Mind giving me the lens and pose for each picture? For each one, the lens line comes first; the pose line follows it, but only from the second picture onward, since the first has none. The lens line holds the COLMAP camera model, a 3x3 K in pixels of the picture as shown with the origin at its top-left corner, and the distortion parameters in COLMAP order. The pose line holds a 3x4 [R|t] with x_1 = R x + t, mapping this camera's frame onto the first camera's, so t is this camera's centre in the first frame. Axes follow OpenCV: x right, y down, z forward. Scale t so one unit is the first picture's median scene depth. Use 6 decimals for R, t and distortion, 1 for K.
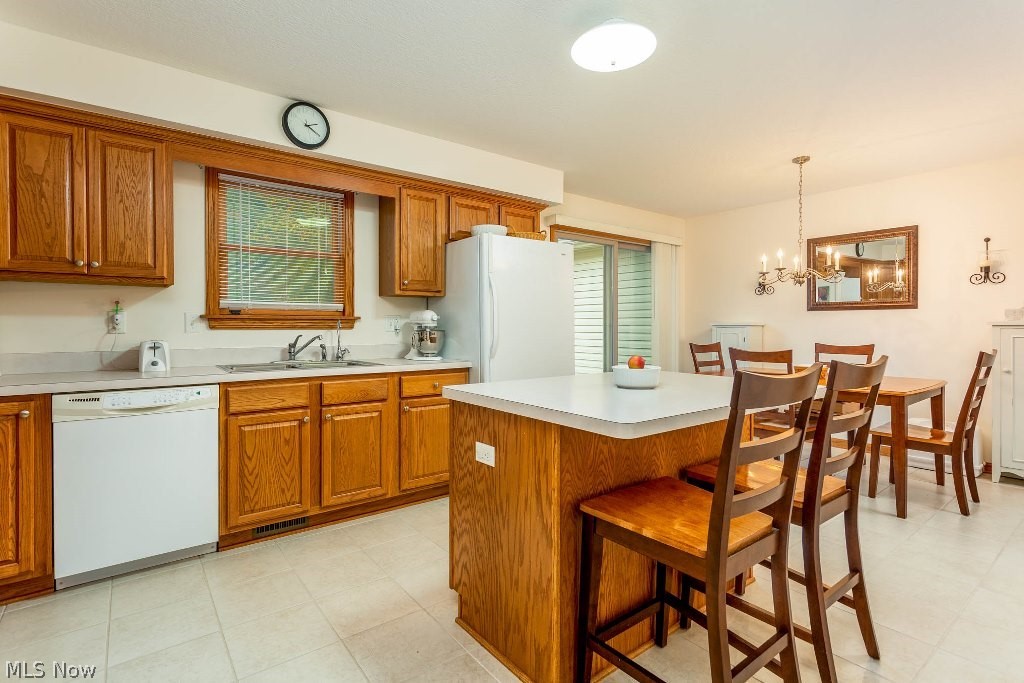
lens RADIAL K [[491.5, 0, 510.7], [0, 491.5, 334.3], [0, 0, 1]] dist [0.002015, -0.000073]
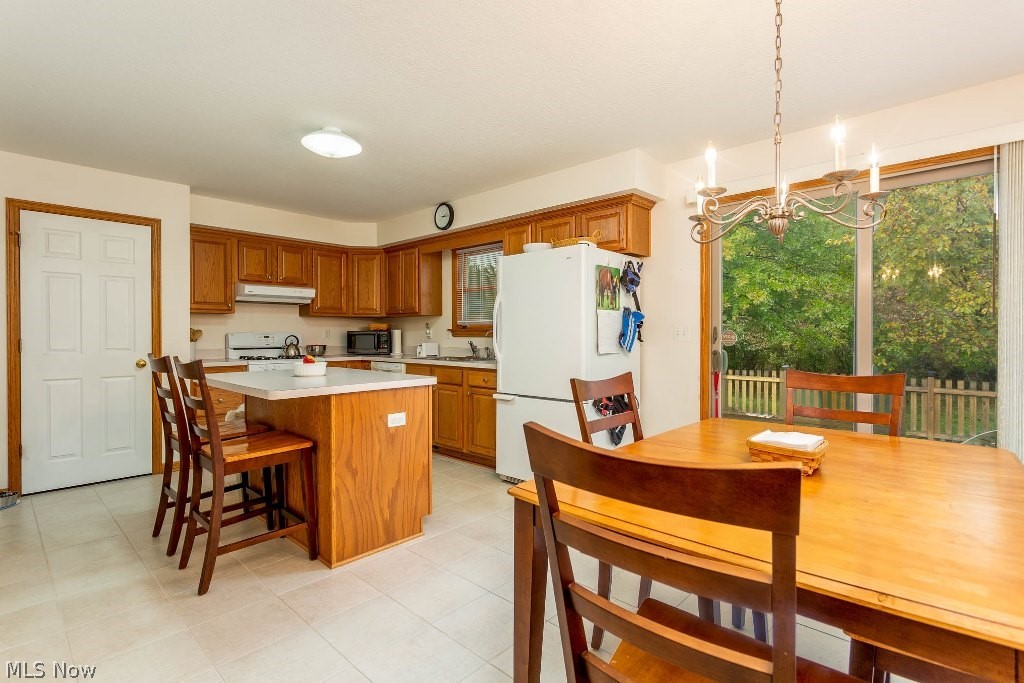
lens RADIAL K [[491.5, 0, 514.7], [0, 491.5, 341.1], [0, 0, 1]] dist [0.002015, -0.000073]
pose [[0.163435, 0.011552, -0.986486, 1.163841], [-0.016717, 0.999820, 0.008939, -0.013567], [0.986412, 0.015030, 0.163599, 0.870751]]
